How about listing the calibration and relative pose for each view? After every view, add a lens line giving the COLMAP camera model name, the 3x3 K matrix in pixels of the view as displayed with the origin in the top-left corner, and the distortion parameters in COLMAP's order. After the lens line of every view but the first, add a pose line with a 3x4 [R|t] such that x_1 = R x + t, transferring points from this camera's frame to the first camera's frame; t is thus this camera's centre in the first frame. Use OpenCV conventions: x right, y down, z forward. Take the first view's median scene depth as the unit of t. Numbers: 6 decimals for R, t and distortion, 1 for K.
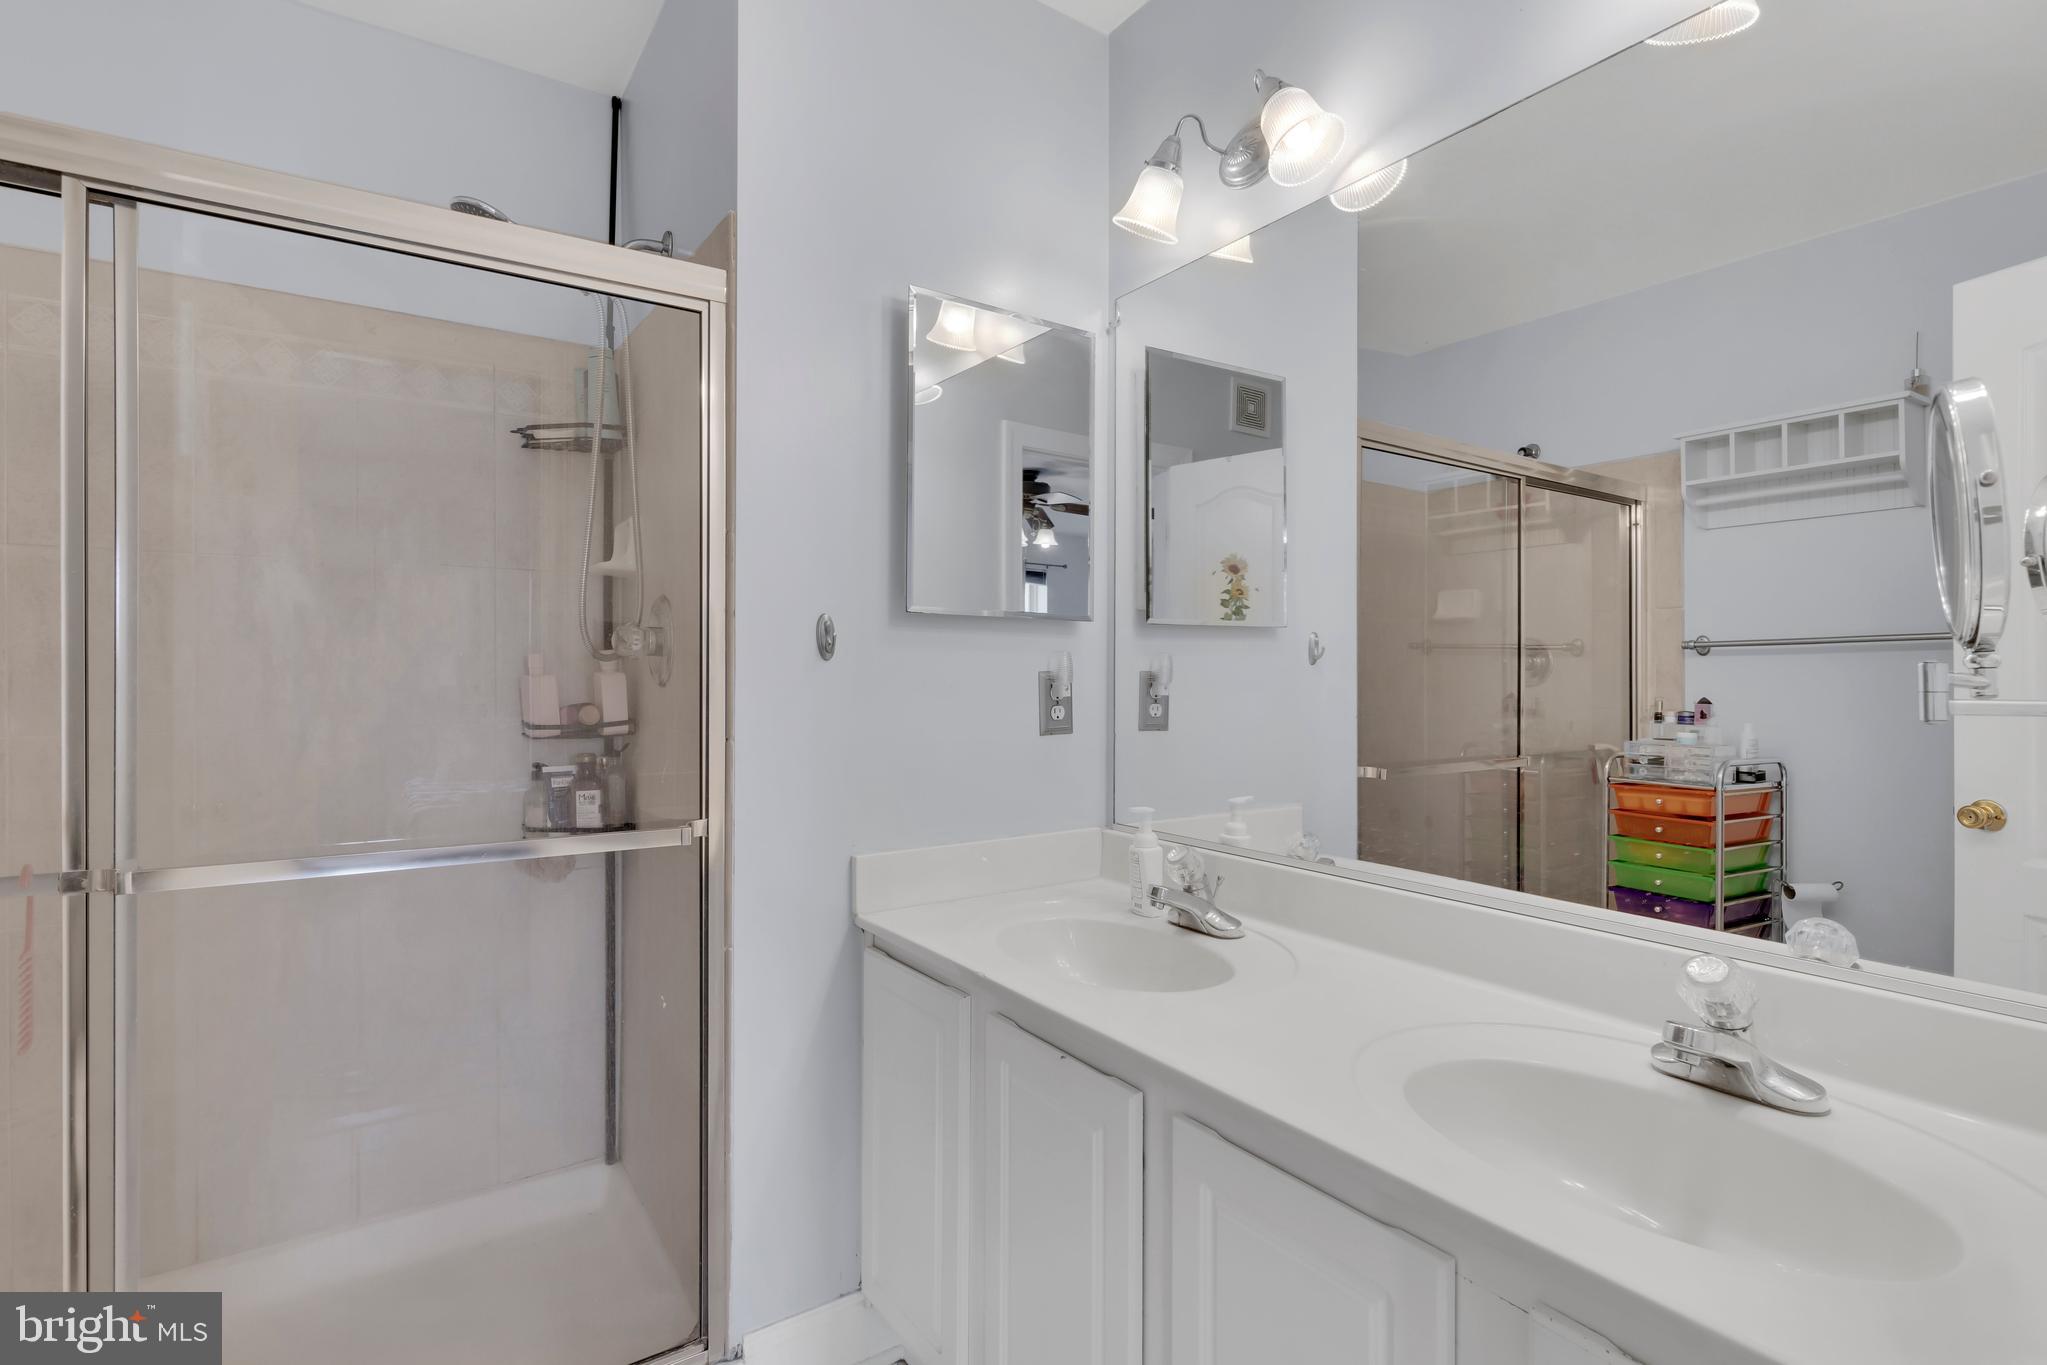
lens RADIAL K [[994.6, 0, 1022.5], [0, 994.6, 672.1], [0, 0, 1]] dist [0.001040, 0.000089]
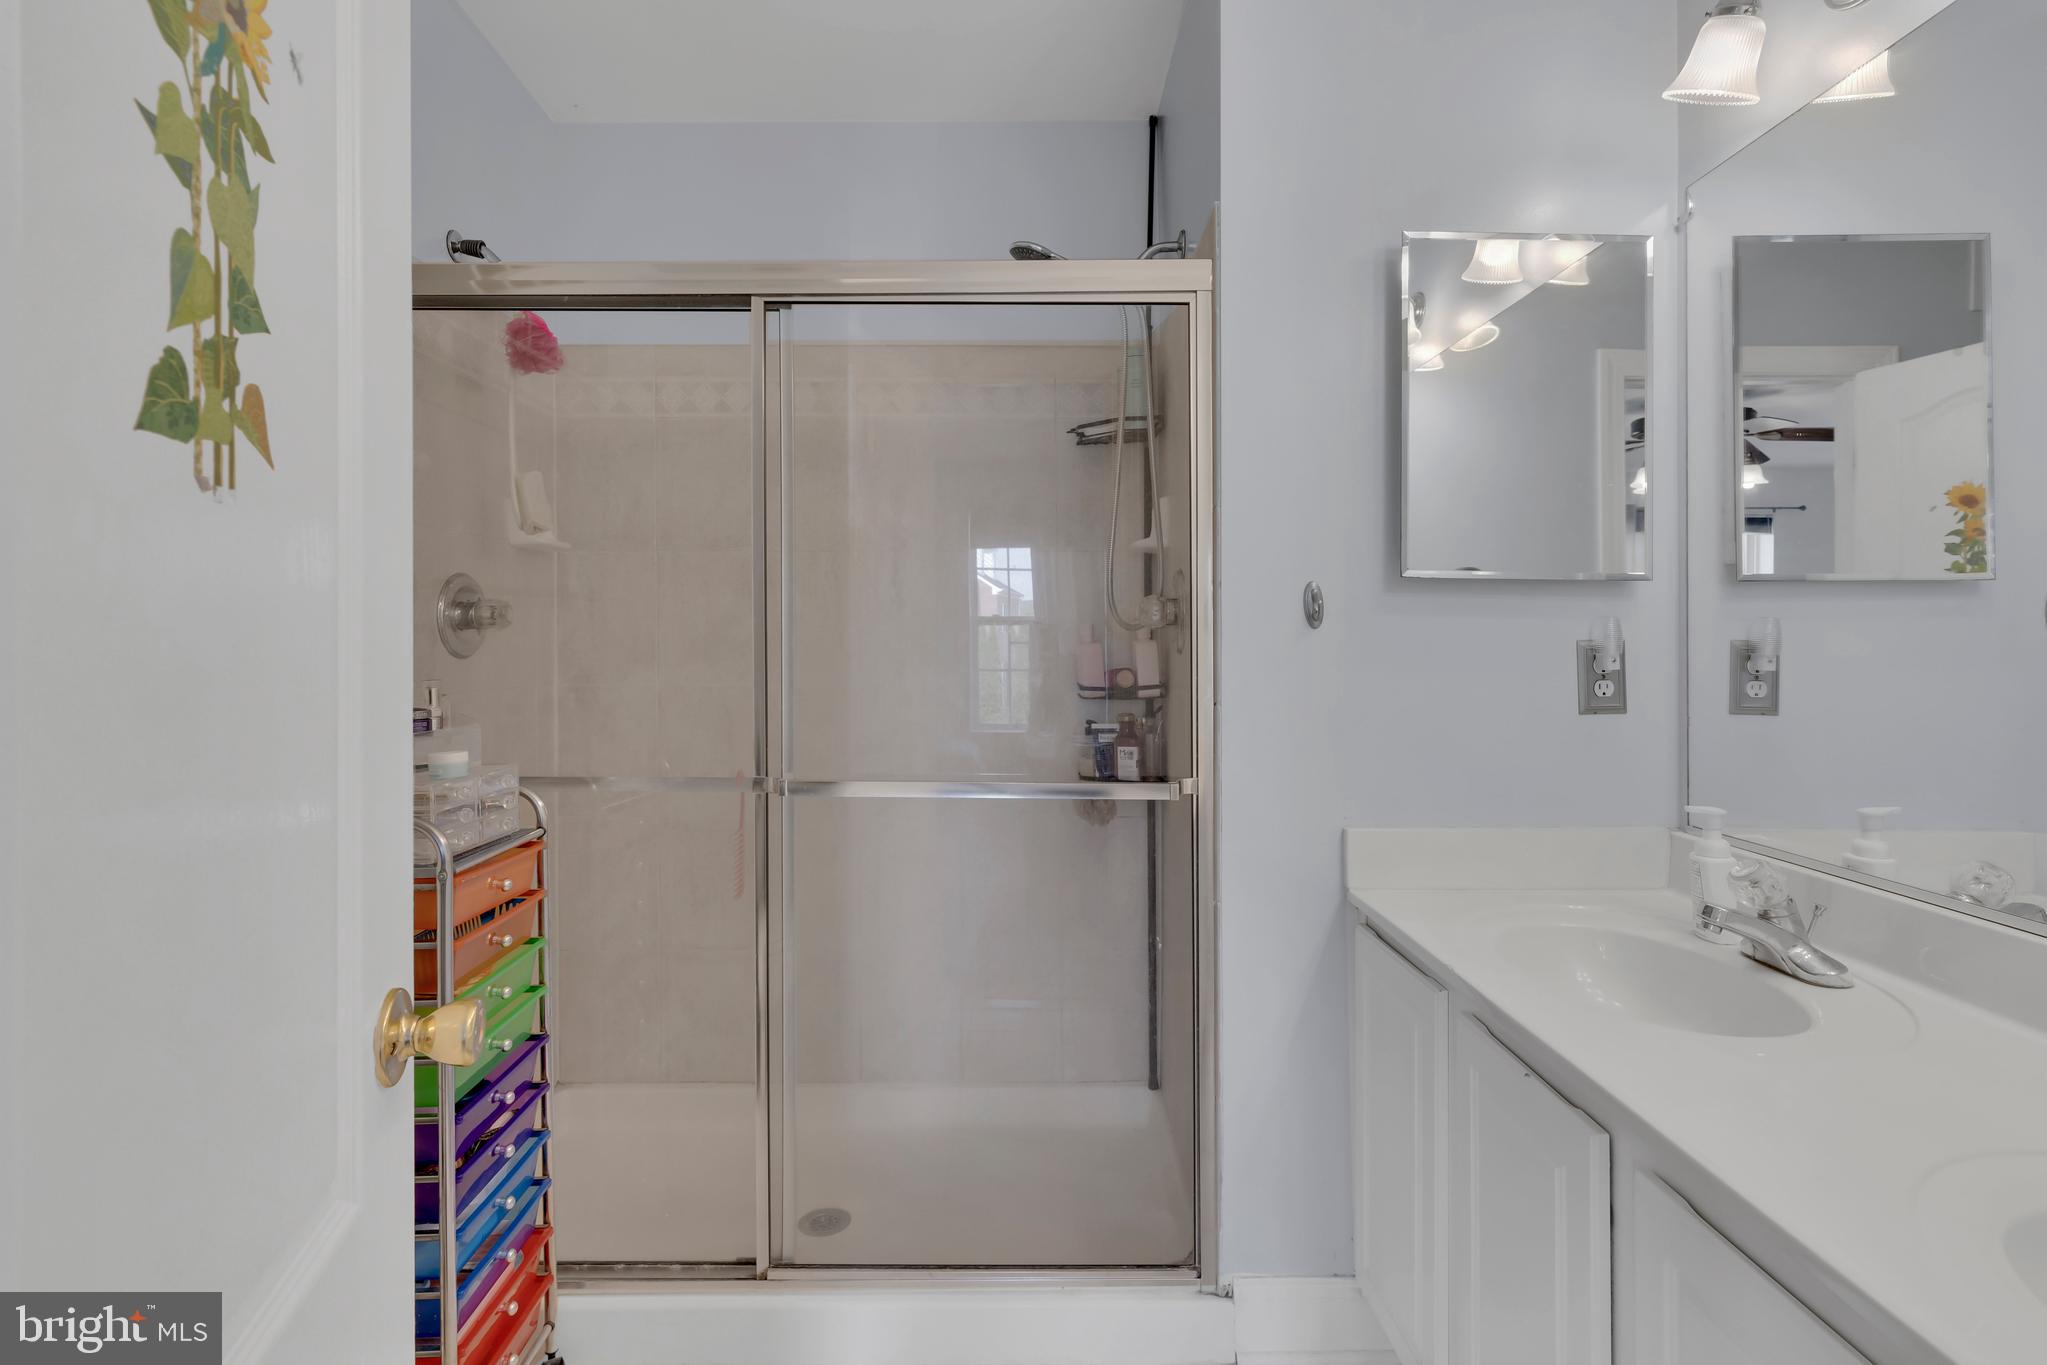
lens RADIAL K [[1001.5, 0, 1022.2], [0, 1001.5, 643.0], [0, 0, 1]] dist [0.002508, 0.000843]
pose [[0.829435, 0.003250, -0.558593, 0.105837], [-0.002646, 0.999995, 0.001889, 0.001353], [0.558596, -0.000089, 0.829440, 0.005560]]
